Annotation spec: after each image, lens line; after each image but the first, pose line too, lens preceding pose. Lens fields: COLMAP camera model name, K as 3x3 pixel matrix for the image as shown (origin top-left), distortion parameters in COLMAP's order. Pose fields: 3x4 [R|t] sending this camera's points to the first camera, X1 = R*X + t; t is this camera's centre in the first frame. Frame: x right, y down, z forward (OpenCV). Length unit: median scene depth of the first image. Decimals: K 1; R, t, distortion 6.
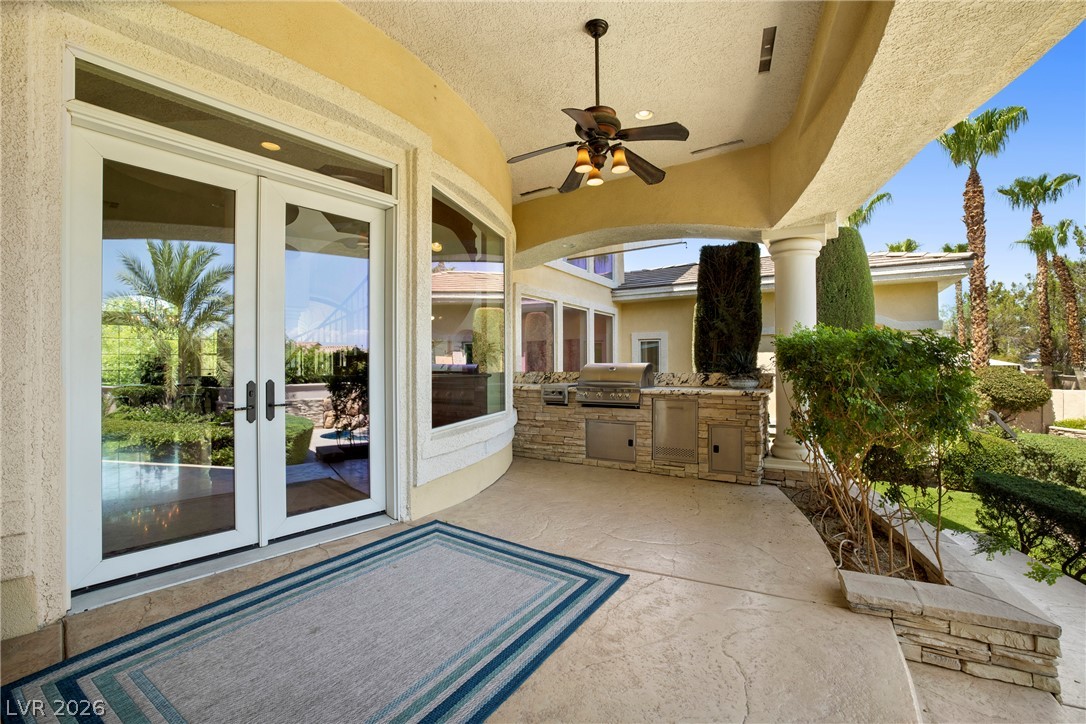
lens RADIAL K [[478.5, 0, 543.0], [0, 478.5, 362.0], [0, 0, 1]] dist [-0.024716, 0.000229]
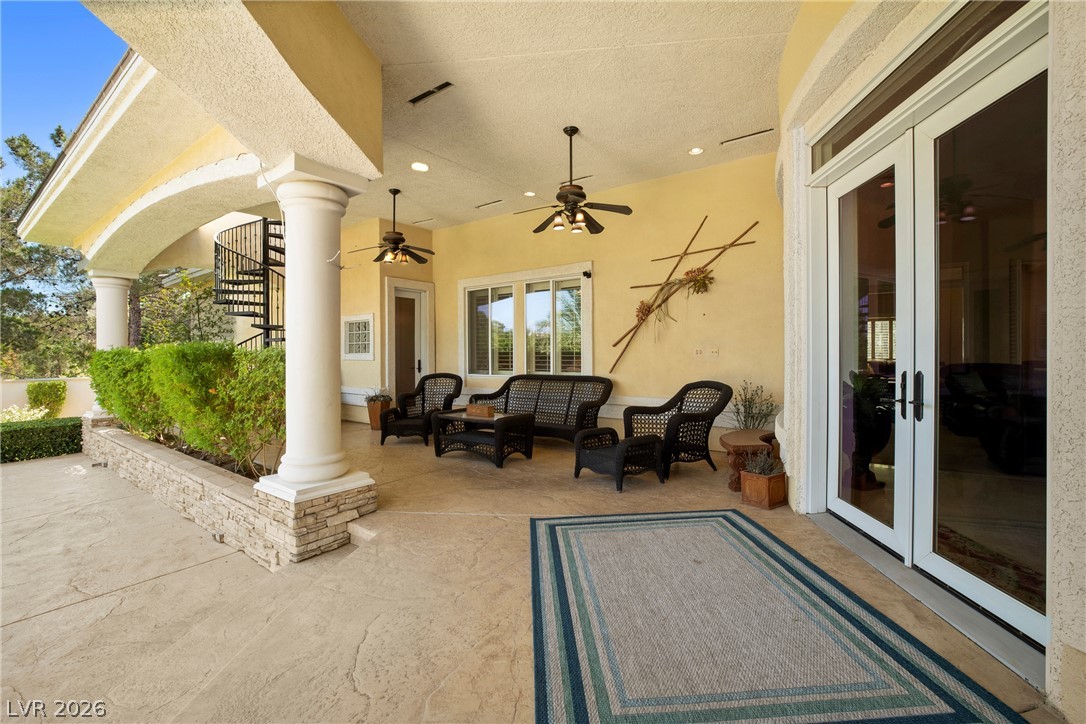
lens RADIAL K [[478.5, 0, 543.0], [0, 478.5, 362.0], [0, 0, 1]] dist [-0.024716, 0.000229]
pose [[-0.829032, 0.015512, -0.558985, 0.478543], [0.011352, 0.999876, 0.010910, 0.007350], [0.559085, 0.002699, -0.829106, 1.526784]]
